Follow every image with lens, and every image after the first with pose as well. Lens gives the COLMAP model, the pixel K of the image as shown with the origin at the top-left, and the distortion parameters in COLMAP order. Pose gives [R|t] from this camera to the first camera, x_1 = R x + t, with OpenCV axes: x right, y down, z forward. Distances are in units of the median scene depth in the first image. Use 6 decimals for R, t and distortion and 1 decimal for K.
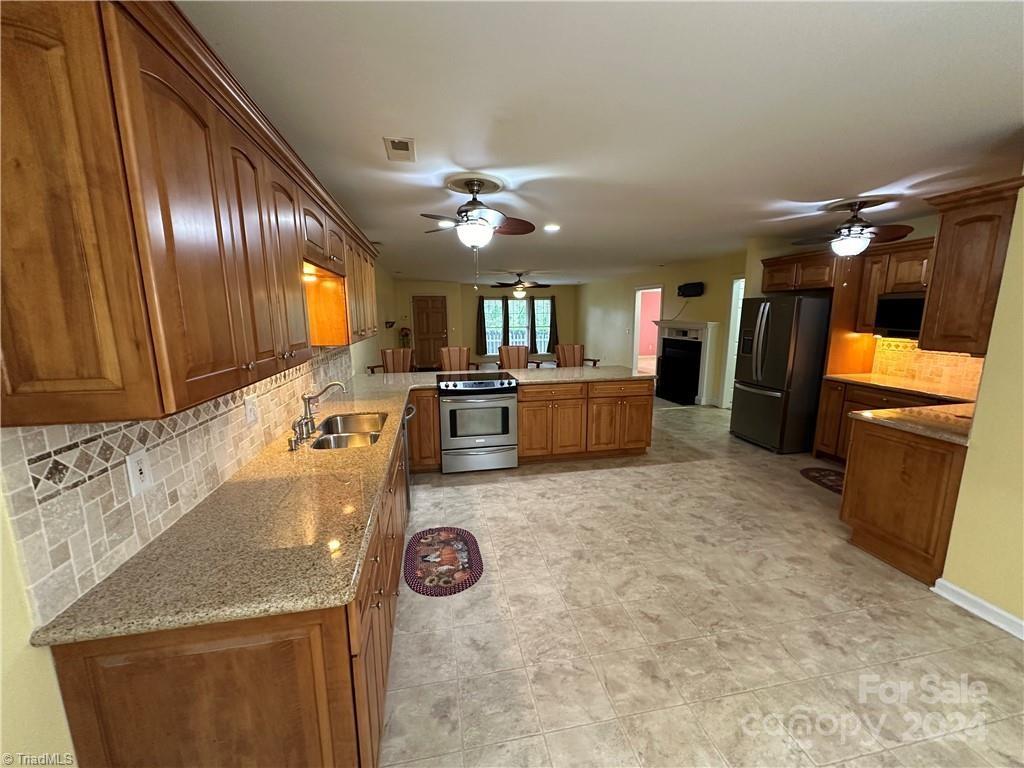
lens RADIAL K [[408.0, 0, 515.1], [0, 408.0, 388.3], [0, 0, 1]] dist [-0.001534, 0.000045]
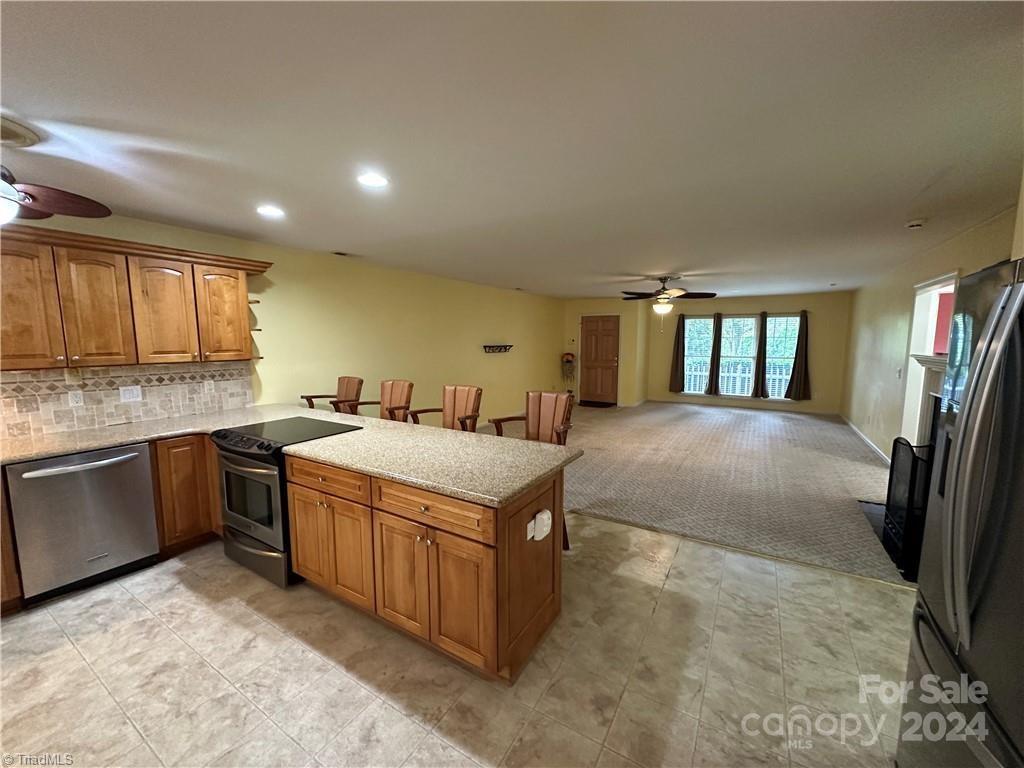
lens RADIAL K [[408.0, 0, 515.1], [0, 408.0, 388.3], [0, 0, 1]] dist [-0.001534, 0.000045]
pose [[0.731249, 0.087666, -0.676453, 0.300166], [-0.126670, 0.991910, -0.008382, -0.064850], [0.670246, 0.091816, 0.736438, 0.361488]]
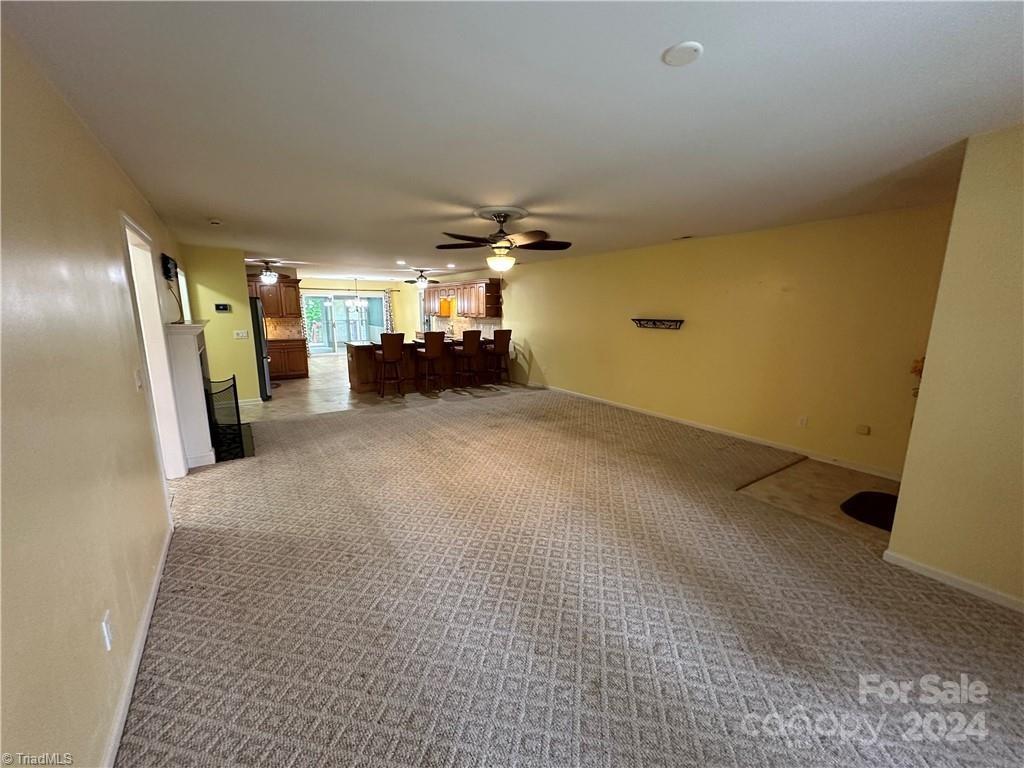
lens RADIAL K [[408.0, 0, 515.1], [0, 408.0, 388.3], [0, 0, 1]] dist [-0.001534, 0.000045]
pose [[-0.925417, 0.075945, -0.371262, 0.171103], [-0.062188, 0.935994, 0.346478, -0.259062], [0.373812, 0.343725, -0.861462, 1.435940]]
